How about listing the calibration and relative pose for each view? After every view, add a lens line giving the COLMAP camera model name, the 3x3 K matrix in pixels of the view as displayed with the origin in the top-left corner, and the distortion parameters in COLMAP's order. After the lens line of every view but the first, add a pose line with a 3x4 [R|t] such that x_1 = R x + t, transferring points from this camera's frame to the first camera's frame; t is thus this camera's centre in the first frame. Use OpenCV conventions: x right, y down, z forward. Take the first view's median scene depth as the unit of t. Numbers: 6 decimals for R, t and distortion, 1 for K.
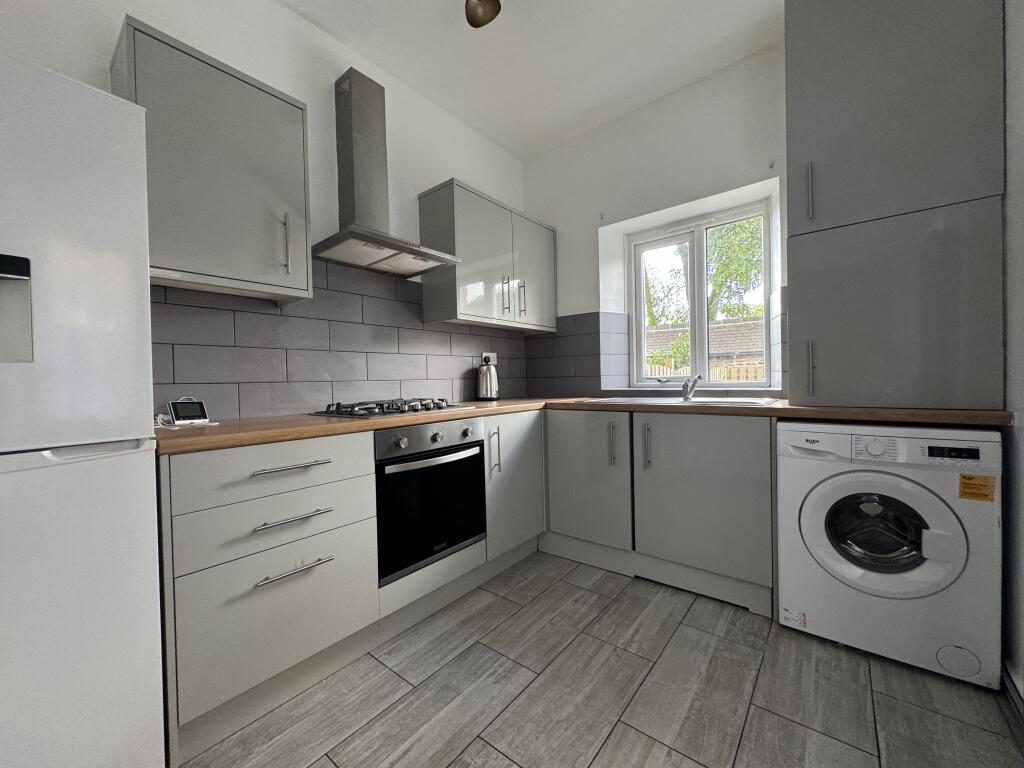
lens RADIAL K [[406.1, 0, 512.2], [0, 406.1, 384.2], [0, 0, 1]] dist [0.002079, -0.000237]
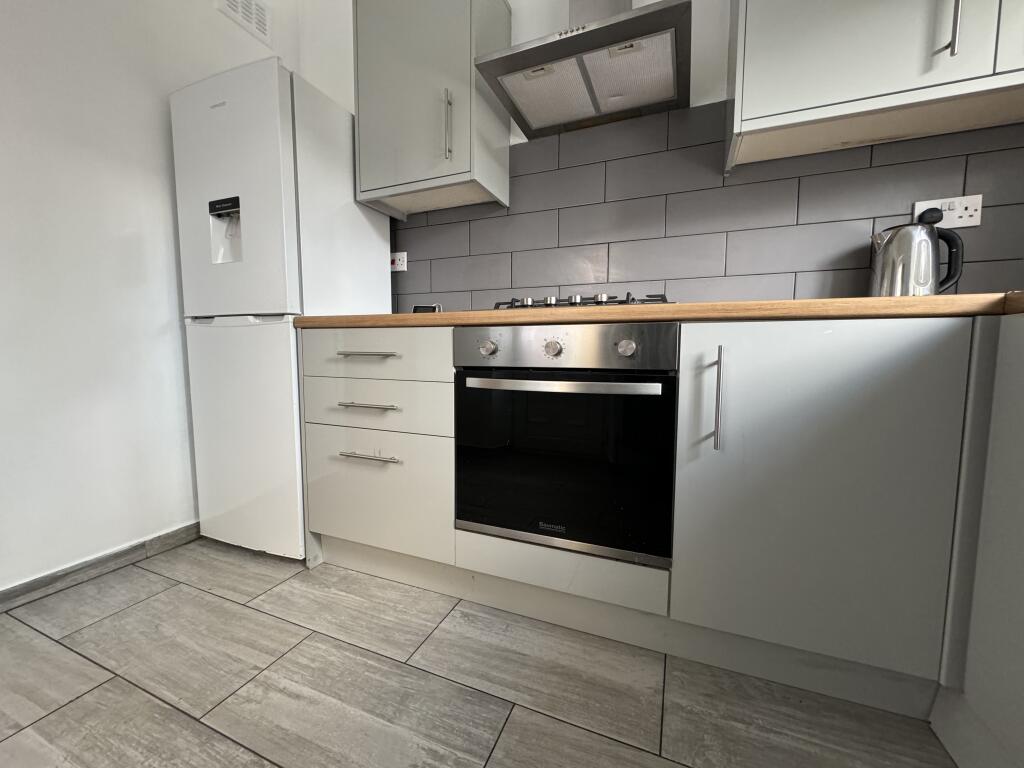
lens RADIAL K [[406.1, 0, 513.3], [0, 406.1, 383.0], [0, 0, 1]] dist [0.002079, -0.000237]
pose [[0.283746, 0.106238, -0.952996, 0.419583], [-0.022705, 0.994309, 0.104083, 0.133228], [0.958631, -0.007895, 0.284544, 0.868563]]
